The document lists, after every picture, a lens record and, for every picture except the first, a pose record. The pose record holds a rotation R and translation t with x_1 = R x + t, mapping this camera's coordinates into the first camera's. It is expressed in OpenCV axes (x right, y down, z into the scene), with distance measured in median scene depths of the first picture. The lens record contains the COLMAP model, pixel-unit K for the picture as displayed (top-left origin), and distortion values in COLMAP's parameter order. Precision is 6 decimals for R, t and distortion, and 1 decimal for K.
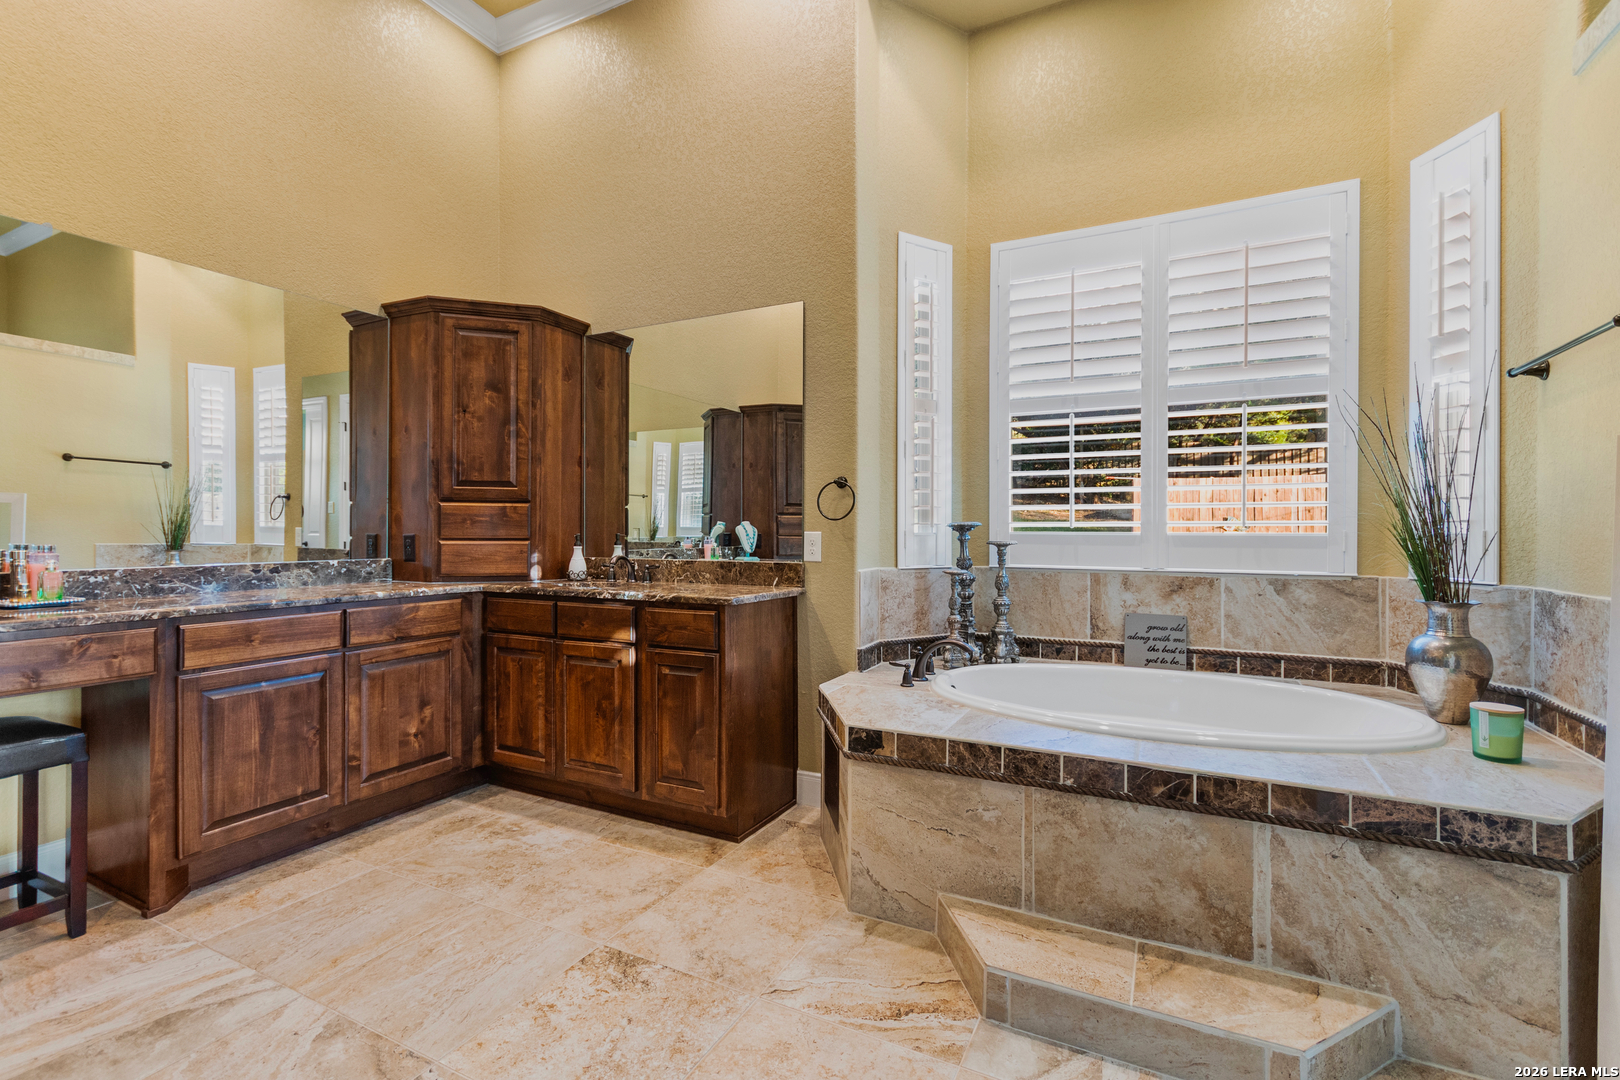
lens RADIAL K [[719.0, 0, 811.8], [0, 719.0, 529.7], [0, 0, 1]] dist [0.007374, -0.000431]
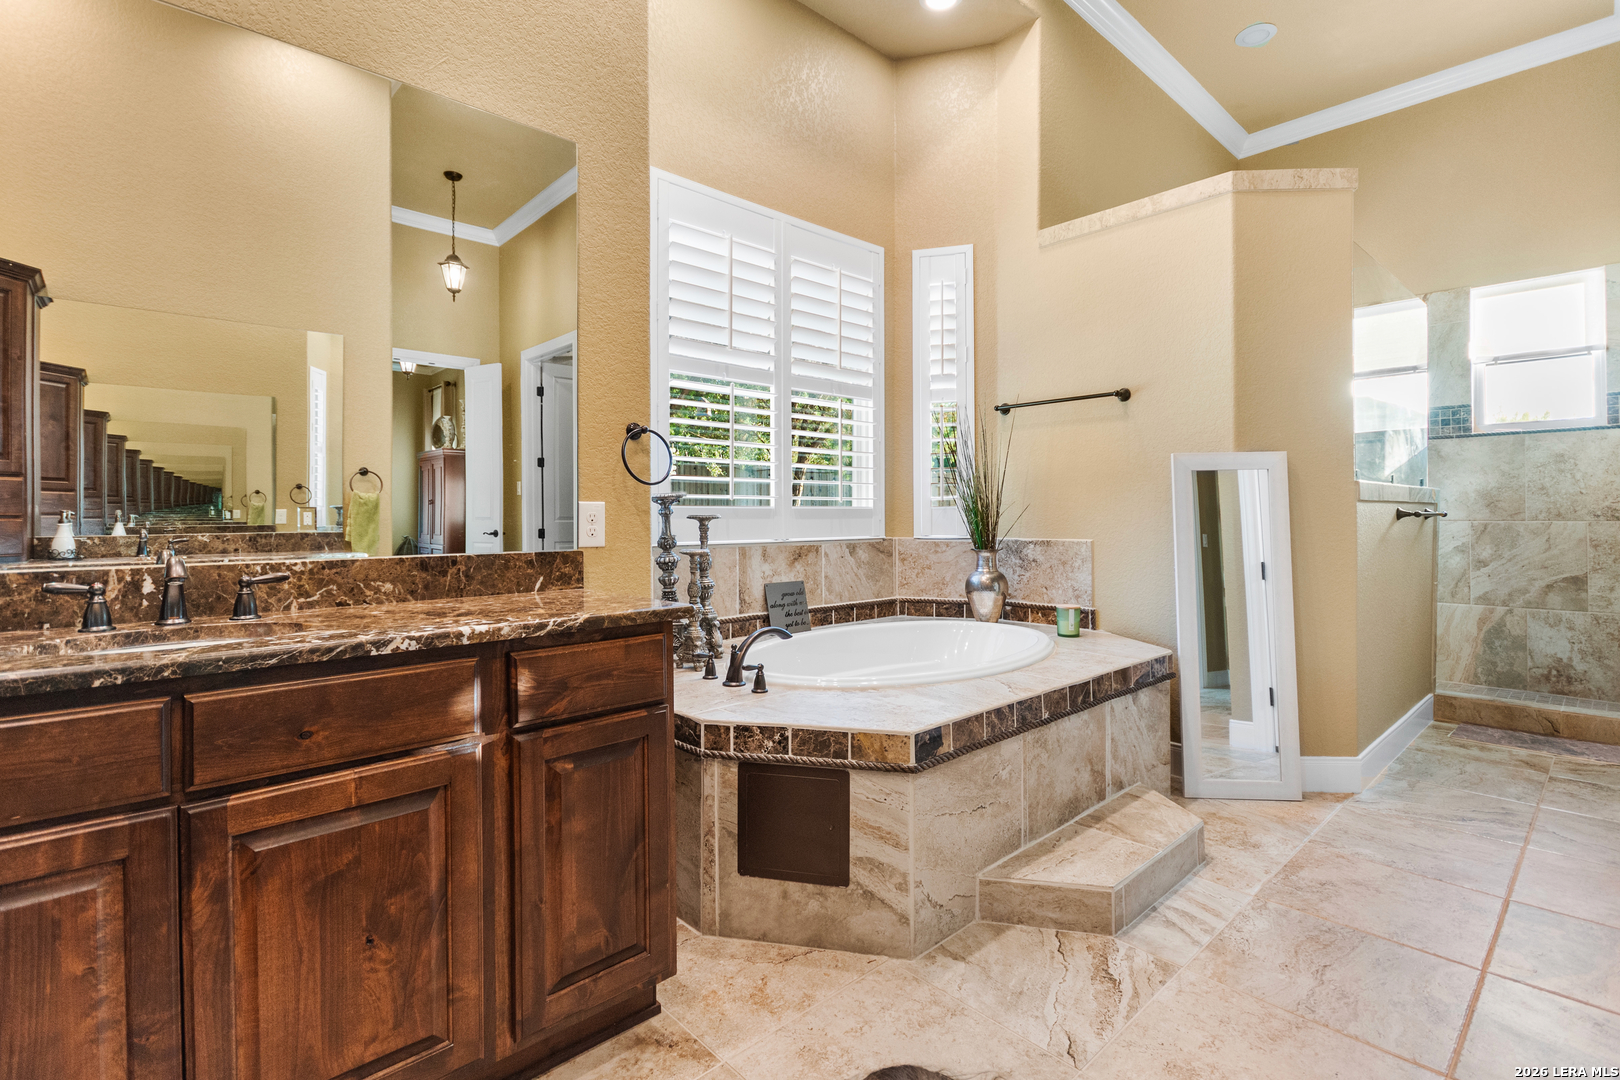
lens RADIAL K [[751.6, 0, 806.9], [0, 751.6, 507.0], [0, 0, 1]] dist [0.001257, -0.000292]
pose [[0.358391, 0.004830, 0.933559, -0.652655], [0.003314, 0.999974, -0.006446, 0.015068], [-0.933566, 0.005404, 0.358366, 0.658832]]
